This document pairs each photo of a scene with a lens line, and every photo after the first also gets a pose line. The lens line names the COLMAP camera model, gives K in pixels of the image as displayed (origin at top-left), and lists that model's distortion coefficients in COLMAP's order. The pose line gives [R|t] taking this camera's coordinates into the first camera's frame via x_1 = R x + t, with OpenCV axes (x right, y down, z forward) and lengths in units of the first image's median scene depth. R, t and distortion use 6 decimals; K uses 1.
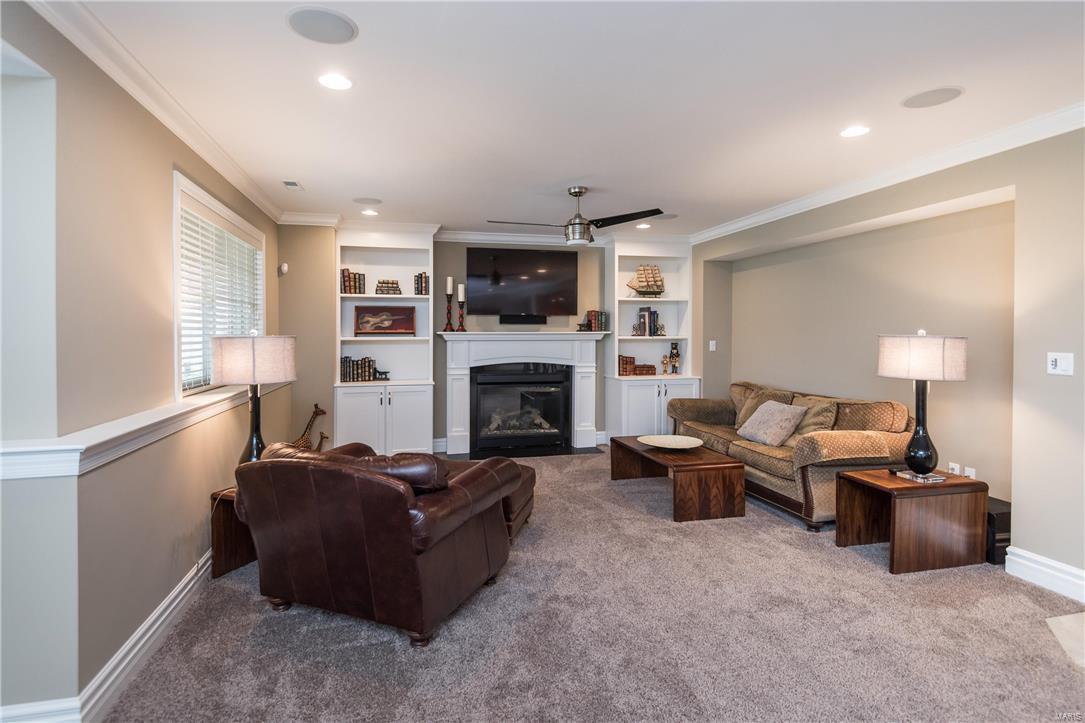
lens RADIAL K [[558.9, 0, 520.6], [0, 558.9, 343.8], [0, 0, 1]] dist [0.020976, -0.014450]
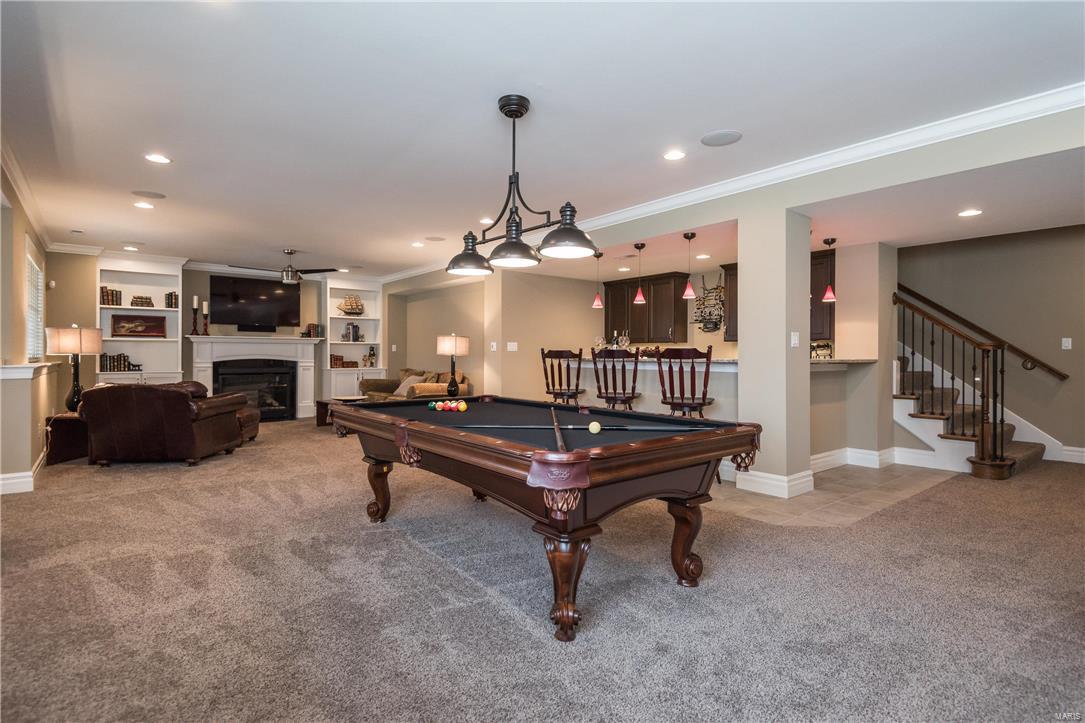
lens RADIAL K [[558.9, 0, 558.5], [0, 558.9, 357.0], [0, 0, 1]] dist [0.020976, -0.014450]
pose [[0.888878, 0.000999, 0.458143, 0.032261], [0.005978, 0.999887, -0.013778, 0.054169], [-0.458105, 0.014986, 0.888772, -0.625405]]
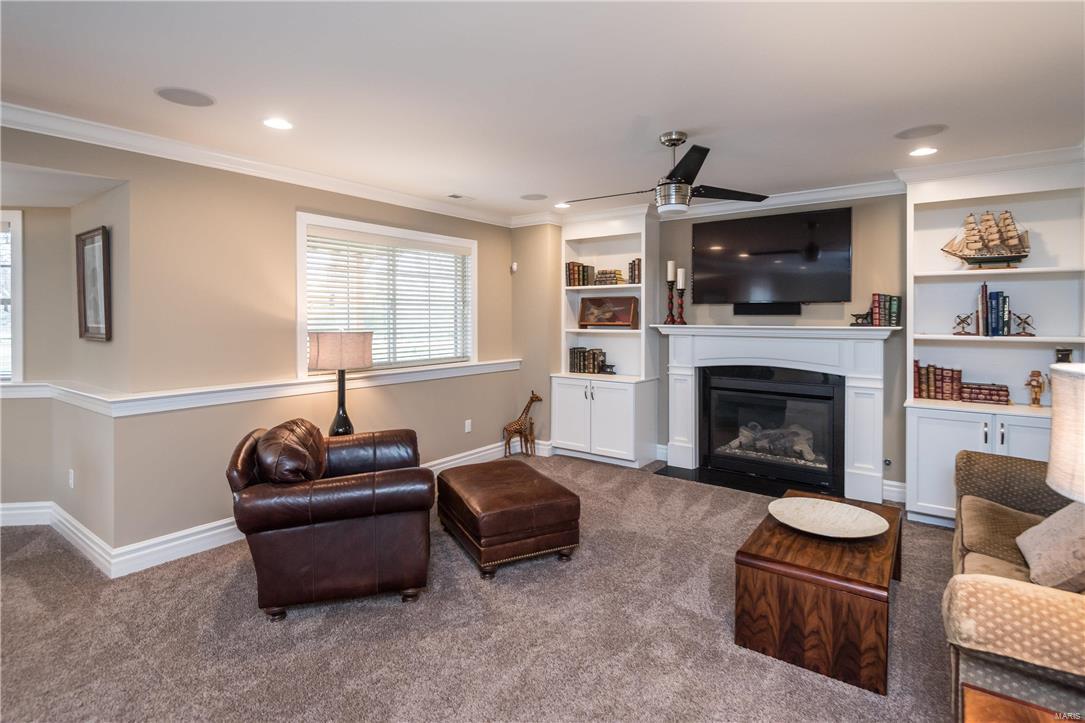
lens RADIAL K [[558.9, 0, 550.8], [0, 558.9, 324.7], [0, 0, 1]] dist [0.020976, -0.014450]
pose [[0.623726, 0.013687, -0.781523, 0.424473], [-0.016385, 0.999856, 0.004433, -0.021138], [0.781471, 0.010040, 0.623861, 0.305378]]
